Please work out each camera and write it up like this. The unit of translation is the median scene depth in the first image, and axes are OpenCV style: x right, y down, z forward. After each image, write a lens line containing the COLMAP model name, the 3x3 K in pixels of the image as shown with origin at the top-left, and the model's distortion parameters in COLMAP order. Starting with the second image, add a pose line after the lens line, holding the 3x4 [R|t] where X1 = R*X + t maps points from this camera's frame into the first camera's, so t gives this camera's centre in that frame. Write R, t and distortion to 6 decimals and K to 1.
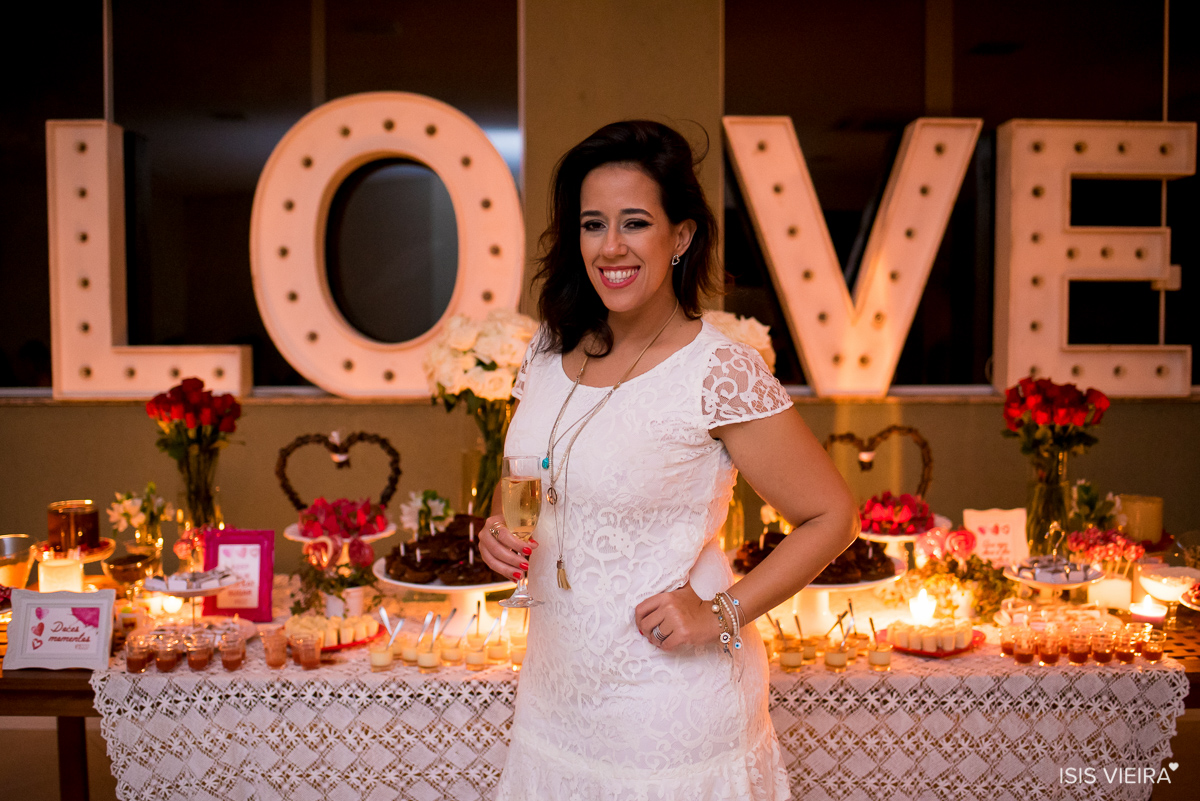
lens RADIAL K [[1172.5, 0, 603.3], [0, 1172.5, 396.8], [0, 0, 1]] dist [-0.100877, 0.097005]
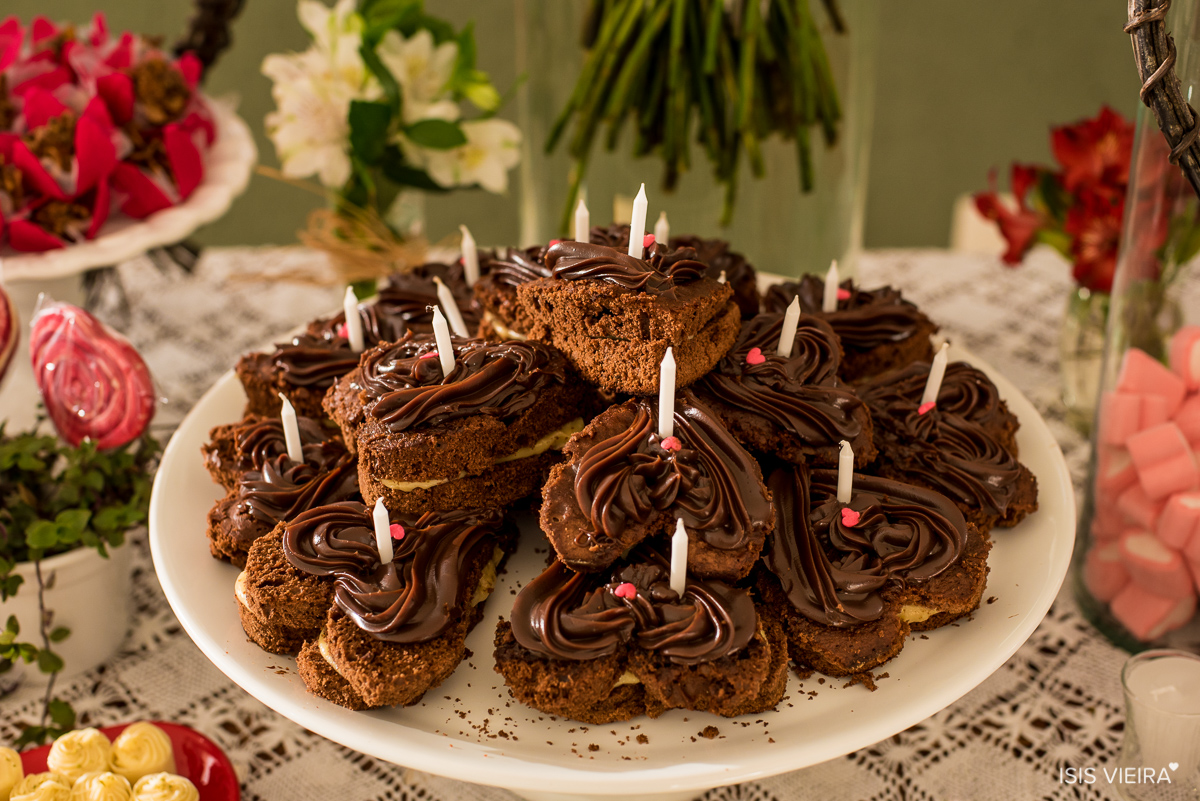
lens RADIAL K [[1732.7, 0, 600.0], [0, 1732.7, 400.5], [0, 0, 1]] dist [-0.091601, -0.006684]
pose [[0.999978, 0.004153, 0.005230, -0.140129], [-0.006092, 0.888135, 0.459542, -0.006340], [-0.002737, -0.459563, 0.888141, 0.858815]]
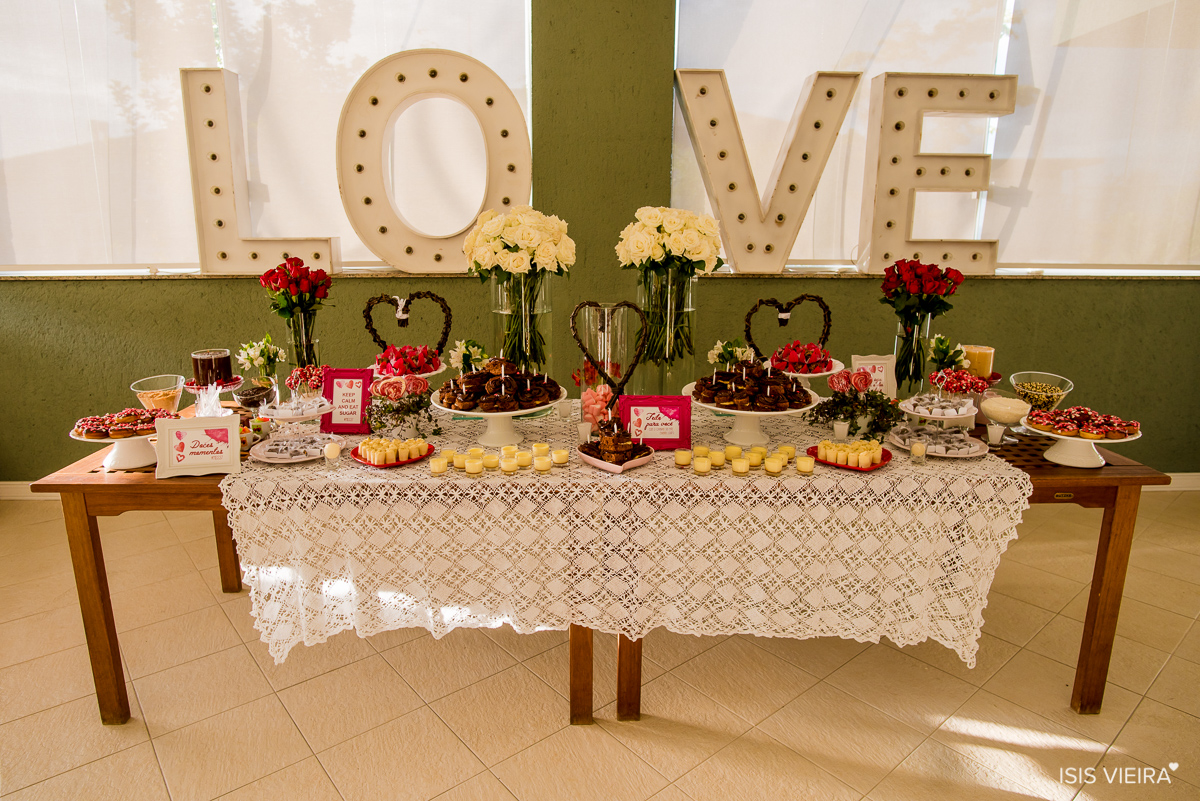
lens RADIAL K [[710.1, 0, 578.1], [0, 710.1, 392.5], [0, 0, 1]] dist [-0.034400, 0.000268]
pose [[0.999932, 0.000976, 0.011630, -0.038700], [-0.002850, 0.986747, 0.162244, 0.005898], [-0.011318, -0.162266, 0.986682, 0.202184]]
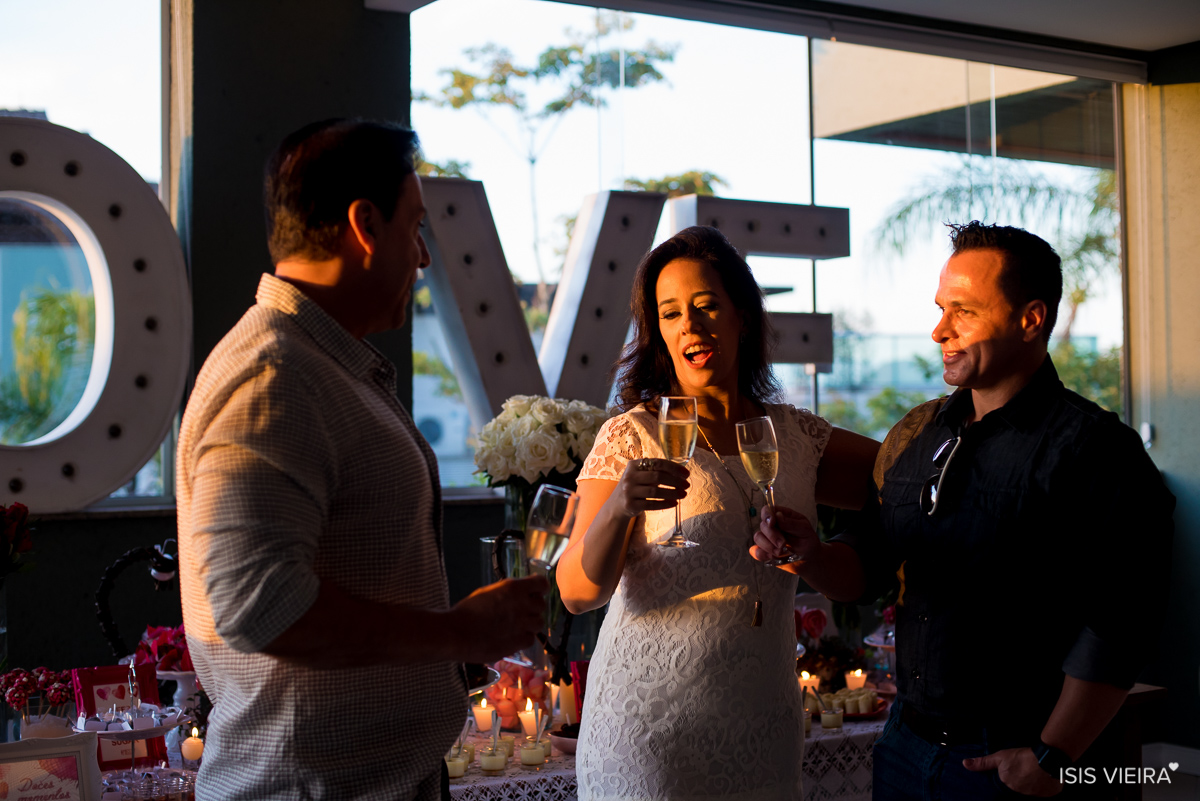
lens RADIAL K [[1732.7, 0, 600.0], [0, 1732.7, 400.5], [0, 0, 1]] dist [-0.091601, -0.006684]
pose [[0.857290, -0.003280, 0.514824, -0.767491], [0.042079, 0.997080, -0.063719, 0.024321], [-0.513112, 0.076289, 0.854925, -0.265514]]
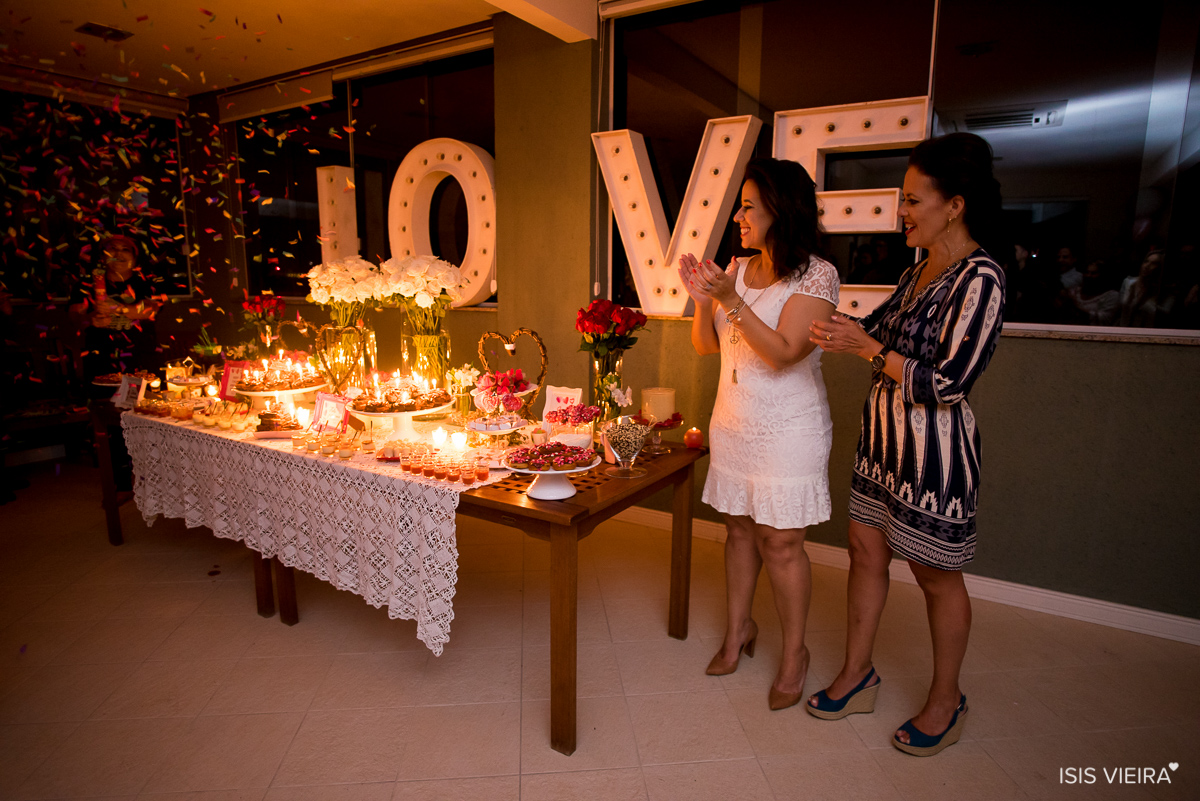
lens RADIAL K [[694.5, 0, 600.0], [0, 694.5, 400.5], [0, 0, 1]] dist [-0.034173, 0.000133]
pose [[0.837604, 0.104975, -0.536097, 1.134364], [-0.042910, 0.990974, 0.127004, -0.003853], [0.544590, -0.083375, 0.834548, 0.348630]]
